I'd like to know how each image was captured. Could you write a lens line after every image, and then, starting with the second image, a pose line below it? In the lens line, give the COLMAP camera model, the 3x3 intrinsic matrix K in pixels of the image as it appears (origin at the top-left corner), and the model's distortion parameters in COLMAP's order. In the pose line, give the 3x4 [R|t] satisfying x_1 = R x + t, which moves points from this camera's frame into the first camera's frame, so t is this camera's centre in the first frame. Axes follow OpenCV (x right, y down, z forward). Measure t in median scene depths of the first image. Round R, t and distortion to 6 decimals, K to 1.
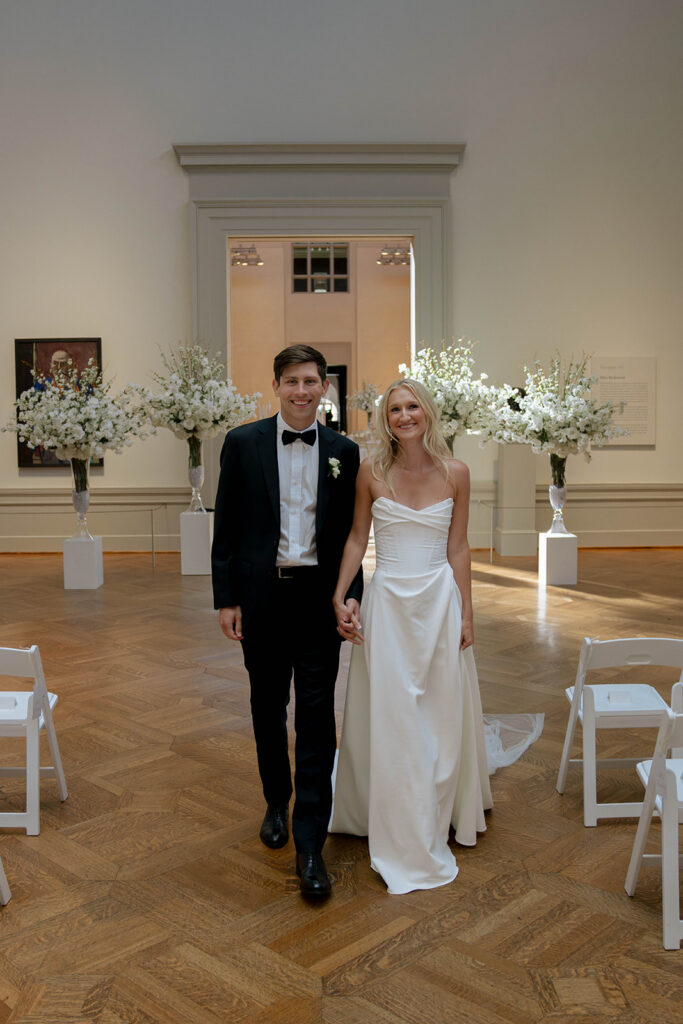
lens RADIAL K [[1017.8, 0, 354.9], [0, 1017.8, 473.8], [0, 0, 1]] dist [0.010787, 0.028949]
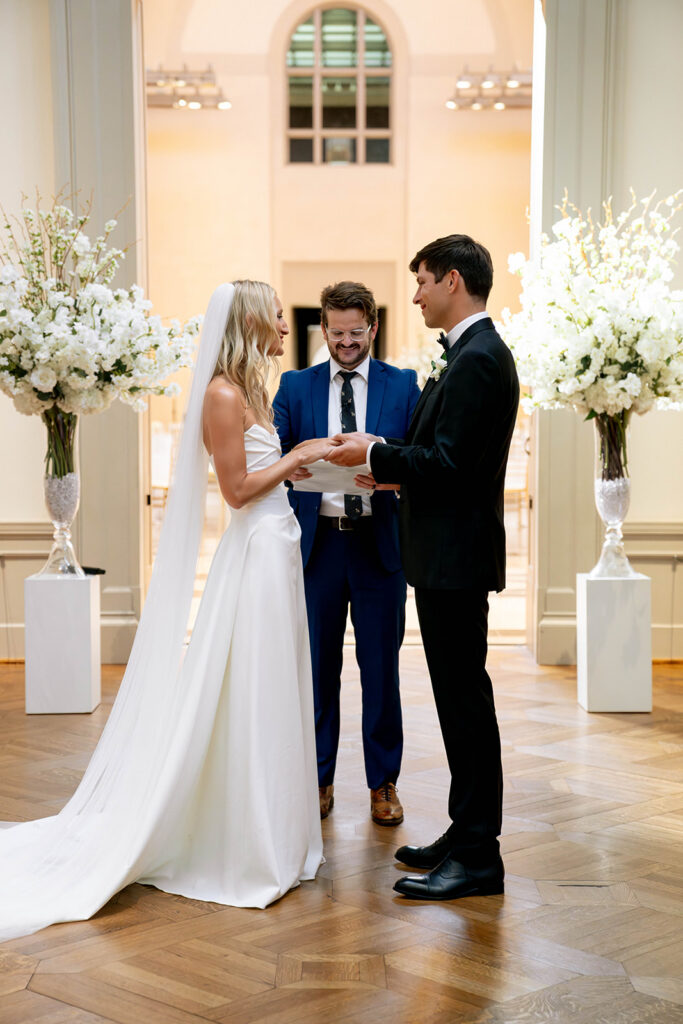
lens RADIAL K [[1806.3, 0, 357.4], [0, 1806.3, 497.1], [0, 0, 1]] dist [0.410824, 0.090712]
pose [[0.999713, 0.008736, -0.022324, -0.005282], [-0.008939, 0.999919, -0.009024, 0.009003], [0.022243, 0.009221, 0.999710, 0.184479]]
